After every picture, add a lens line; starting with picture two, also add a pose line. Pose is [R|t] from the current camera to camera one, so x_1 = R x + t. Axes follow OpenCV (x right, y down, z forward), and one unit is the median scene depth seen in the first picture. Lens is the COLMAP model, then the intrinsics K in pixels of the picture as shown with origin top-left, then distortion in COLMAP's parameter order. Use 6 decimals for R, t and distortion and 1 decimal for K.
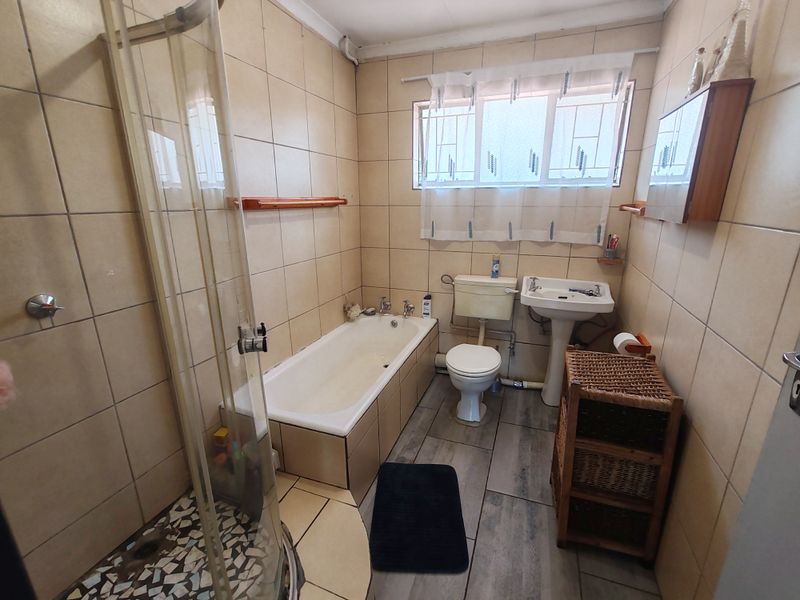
lens RADIAL K [[363.3, 0, 400.1], [0, 363.3, 301.8], [0, 0, 1]] dist [0.000299, 0.000229]
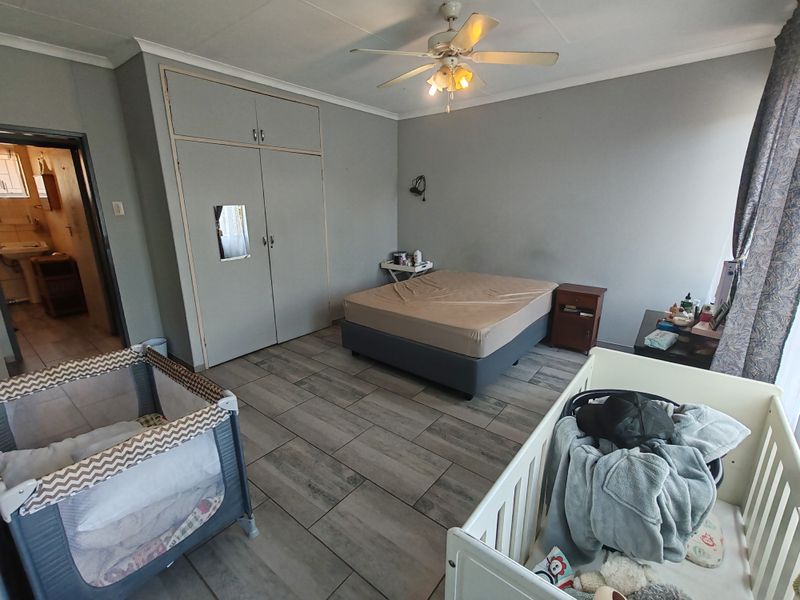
lens RADIAL K [[363.3, 0, 401.9], [0, 363.3, 300.4], [0, 0, 1]] dist [0.000299, 0.000229]
pose [[0.306398, -0.247656, 0.919123, -0.912175], [0.264042, 0.949785, 0.167898, 0.508824], [-0.914550, 0.191243, 0.356404, -1.767888]]
